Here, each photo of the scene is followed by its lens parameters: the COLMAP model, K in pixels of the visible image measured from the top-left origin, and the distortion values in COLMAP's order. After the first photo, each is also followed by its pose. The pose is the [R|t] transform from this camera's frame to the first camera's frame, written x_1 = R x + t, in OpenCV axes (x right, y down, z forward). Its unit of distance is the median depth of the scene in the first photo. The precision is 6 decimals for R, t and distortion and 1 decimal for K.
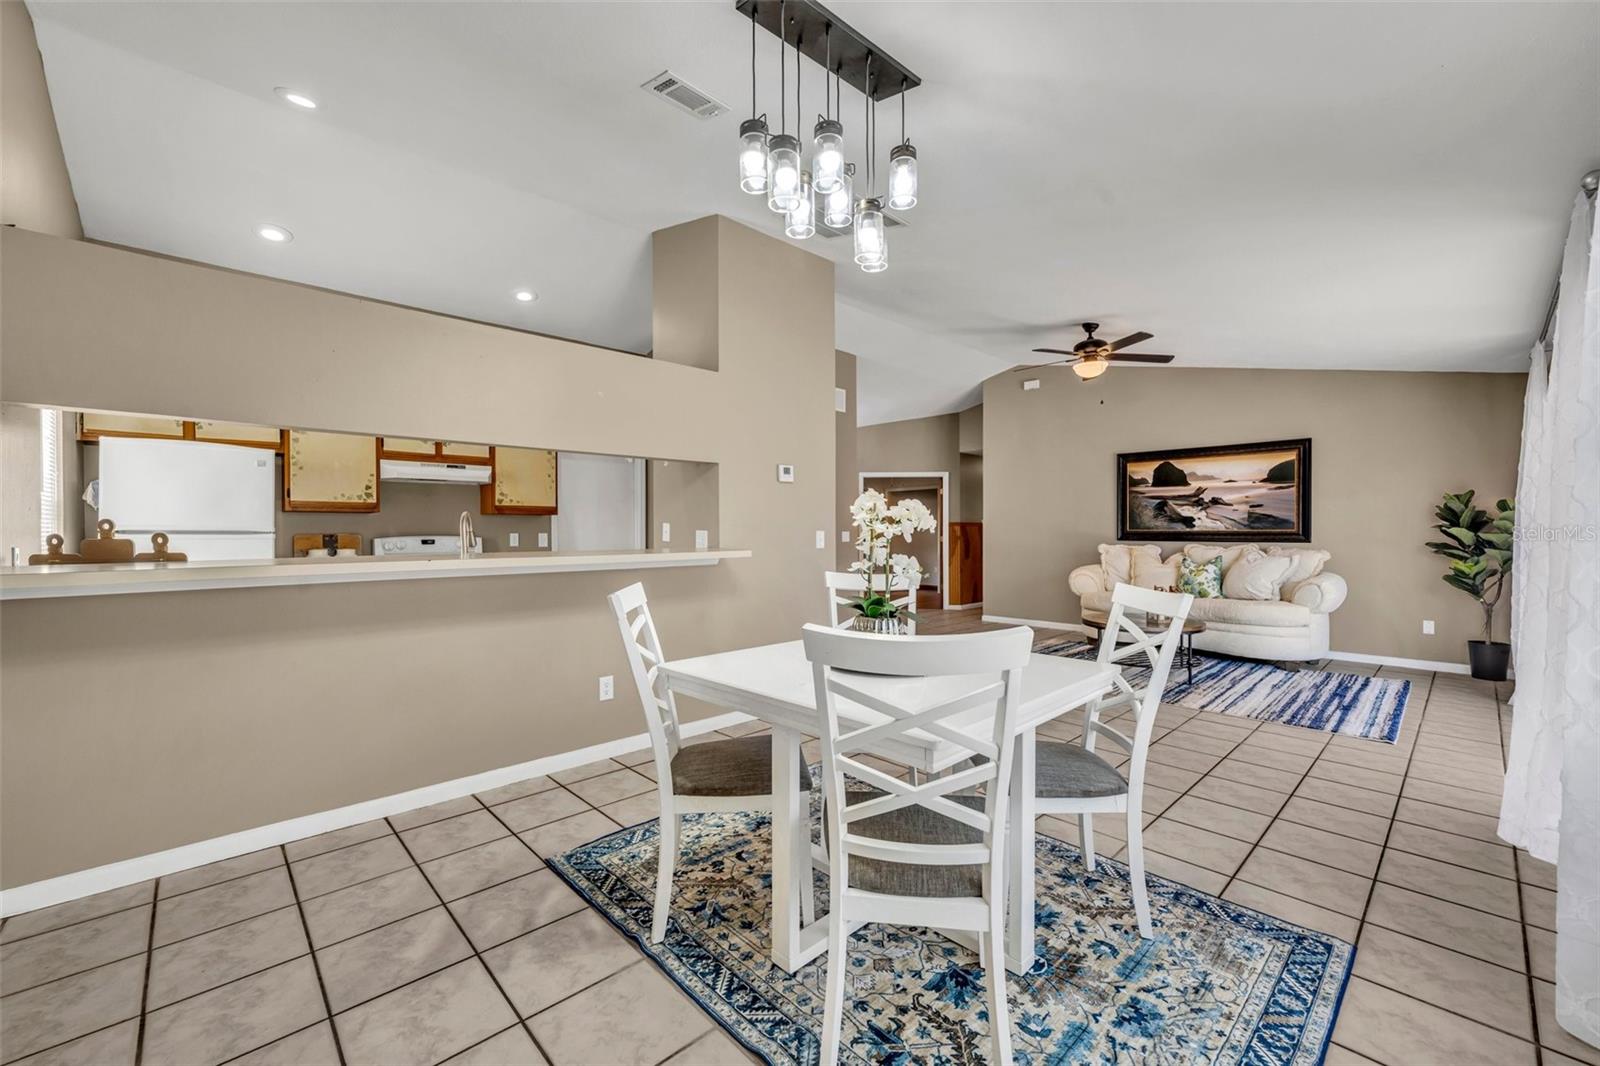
lens RADIAL K [[642.2, 0, 794.9], [0, 642.2, 527.1], [0, 0, 1]] dist [0.001101, 0.000115]
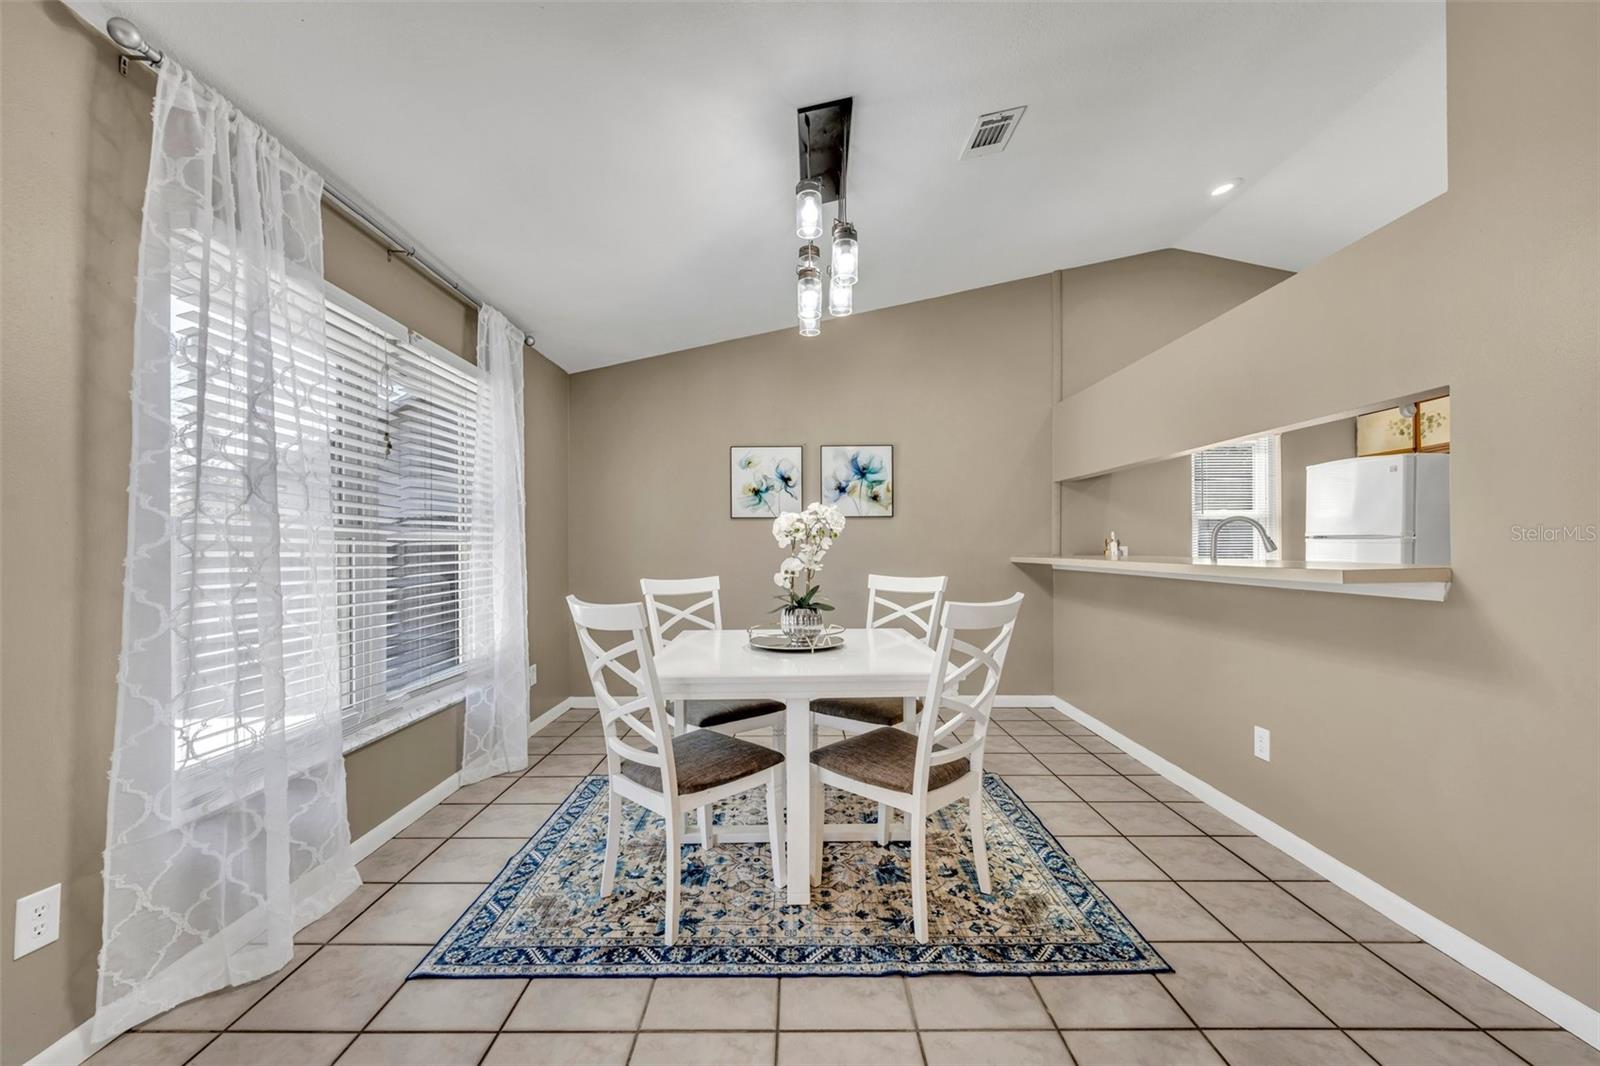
lens RADIAL K [[641.6, 0, 796.5], [0, 641.6, 541.6], [0, 0, 1]] dist [-0.000478, 0.000211]
pose [[-0.686233, 0.004247, -0.727370, 1.007718], [0.013456, 0.999886, -0.006856, 0.019088], [0.727258, -0.014492, -0.686212, 1.800216]]
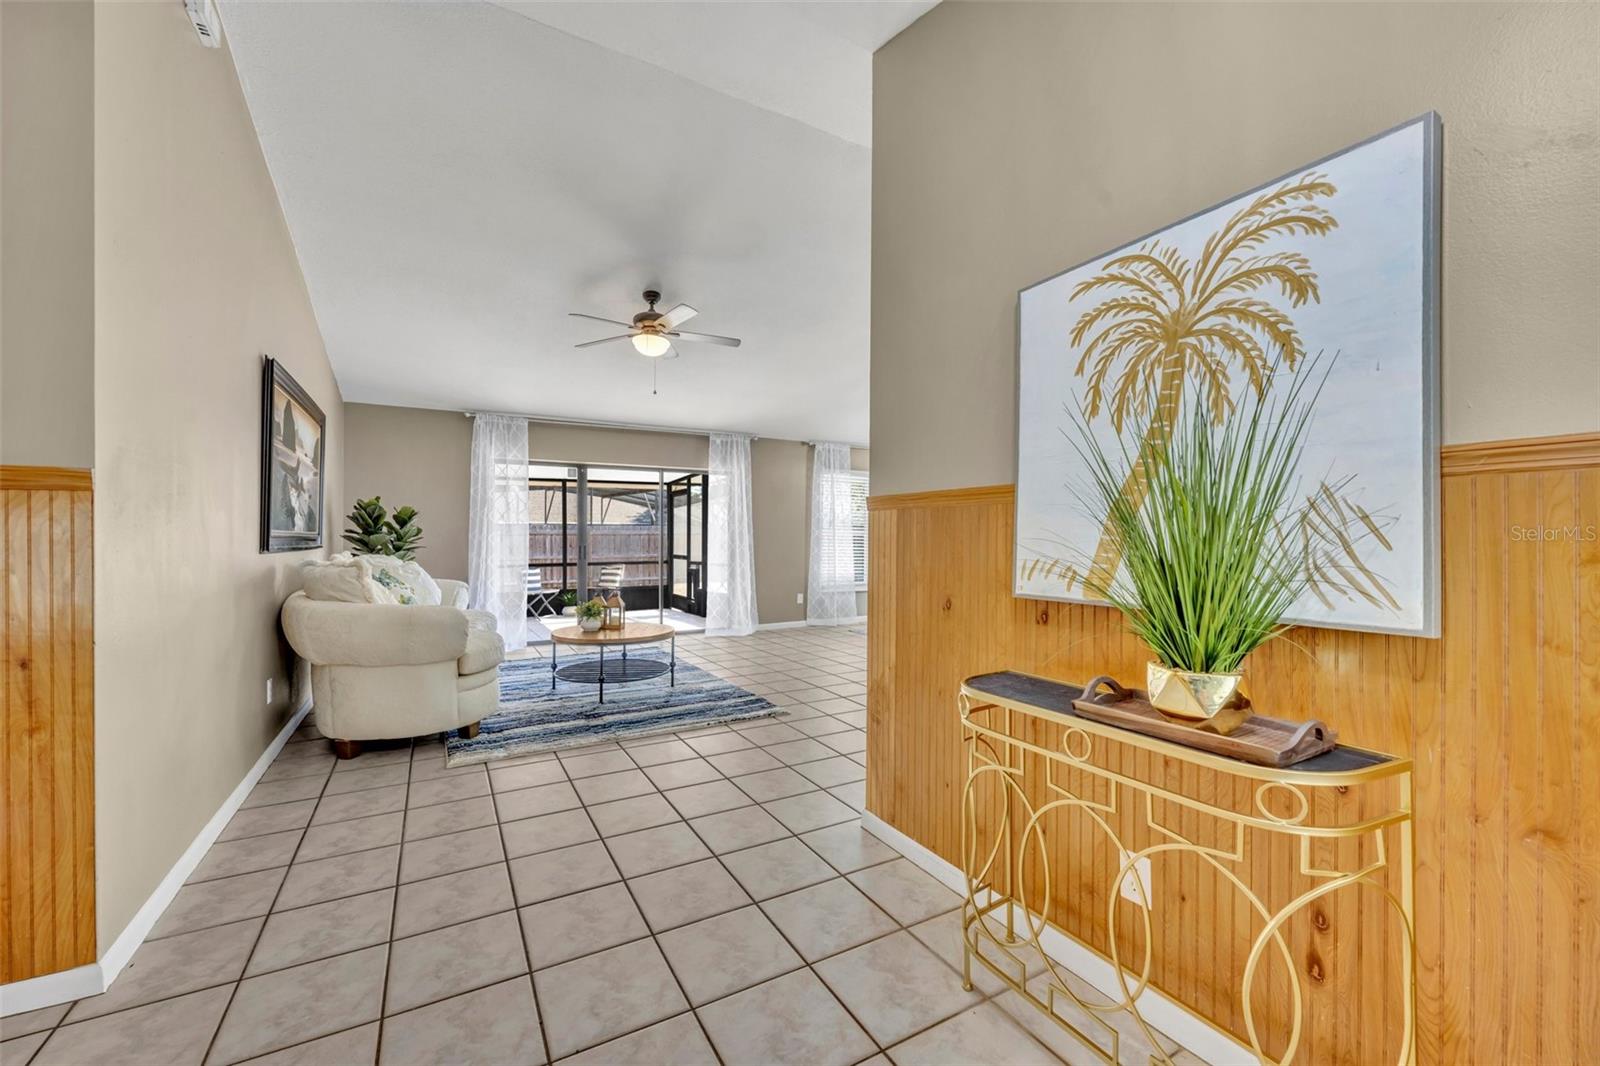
lens RADIAL K [[637.0, 0, 797.0], [0, 637.0, 536.5], [0, 0, 1]] dist [-0.000111, 0.000185]
pose [[-0.971686, 0.002195, 0.236265, 0.155520], [0.000623, 0.999977, -0.006725, 0.039293], [-0.236274, -0.006388, -0.971665, 4.587116]]
